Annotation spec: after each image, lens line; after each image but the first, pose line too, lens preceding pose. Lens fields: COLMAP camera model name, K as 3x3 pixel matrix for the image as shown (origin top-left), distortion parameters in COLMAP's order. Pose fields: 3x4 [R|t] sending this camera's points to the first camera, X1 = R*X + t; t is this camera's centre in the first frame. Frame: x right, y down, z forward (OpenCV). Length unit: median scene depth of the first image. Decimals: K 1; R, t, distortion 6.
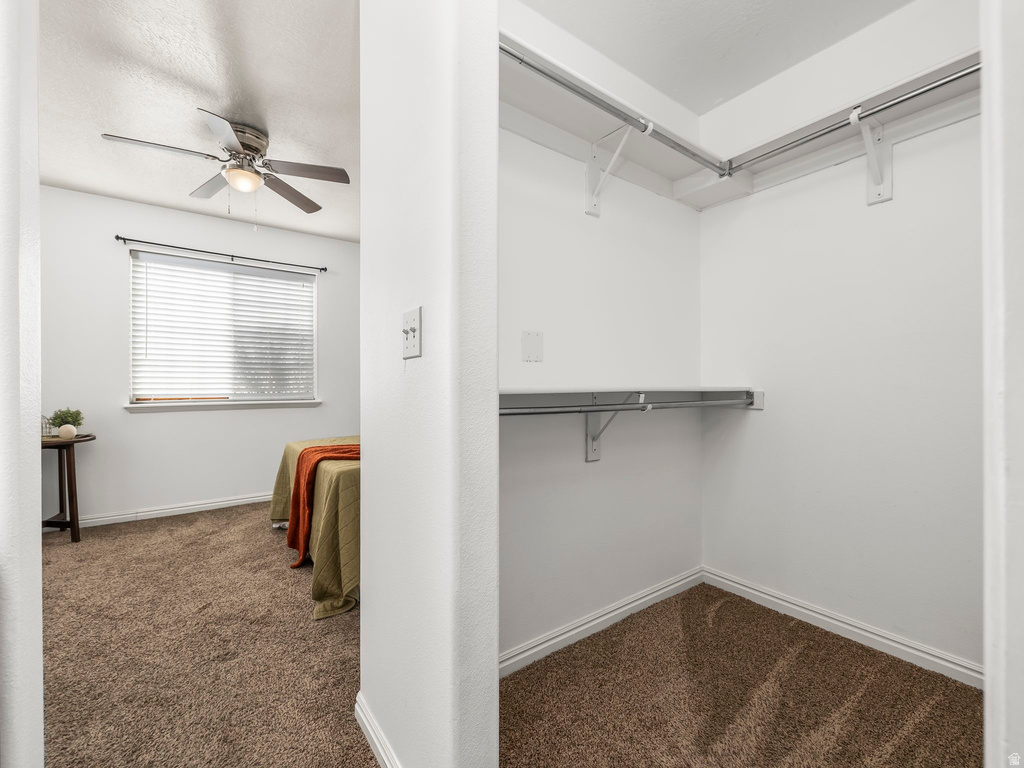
lens RADIAL K [[437.8, 0, 508.3], [0, 437.8, 387.2], [0, 0, 1]] dist [-0.002001, 0.000948]
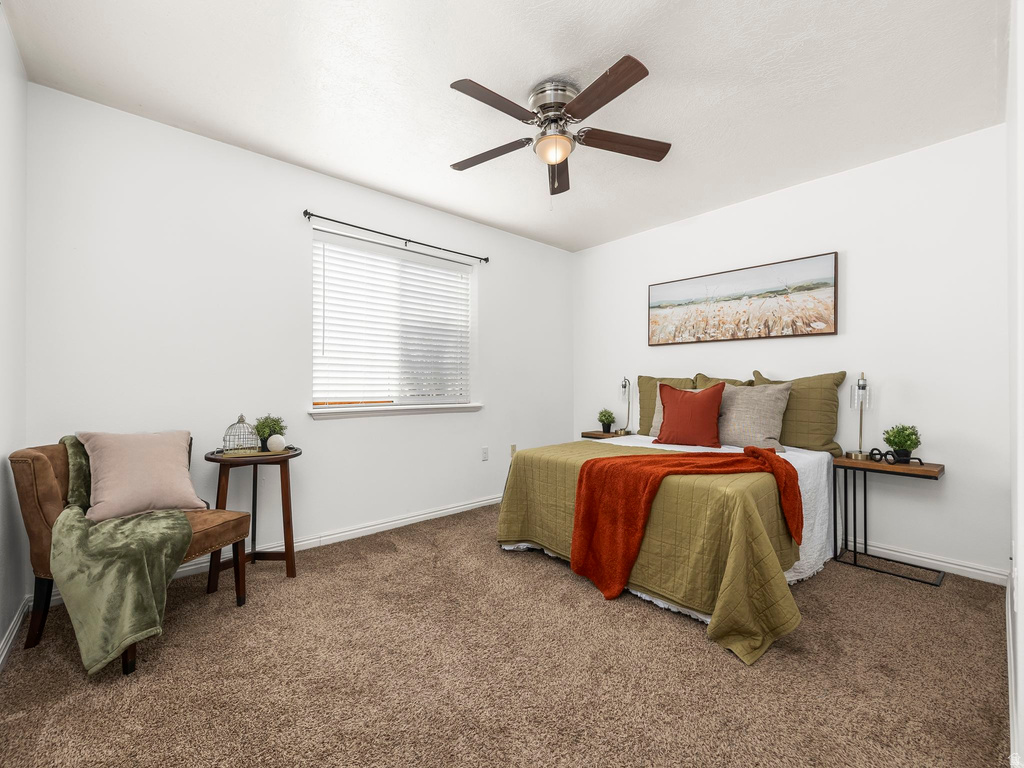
lens RADIAL K [[437.8, 0, 512.2], [0, 437.8, 388.0], [0, 0, 1]] dist [-0.002001, 0.000948]
pose [[0.995381, 0.000552, 0.096005, -0.502858], [-0.000221, 0.999994, -0.003461, 0.000012], [-0.096006, 0.003424, 0.995375, 0.104197]]
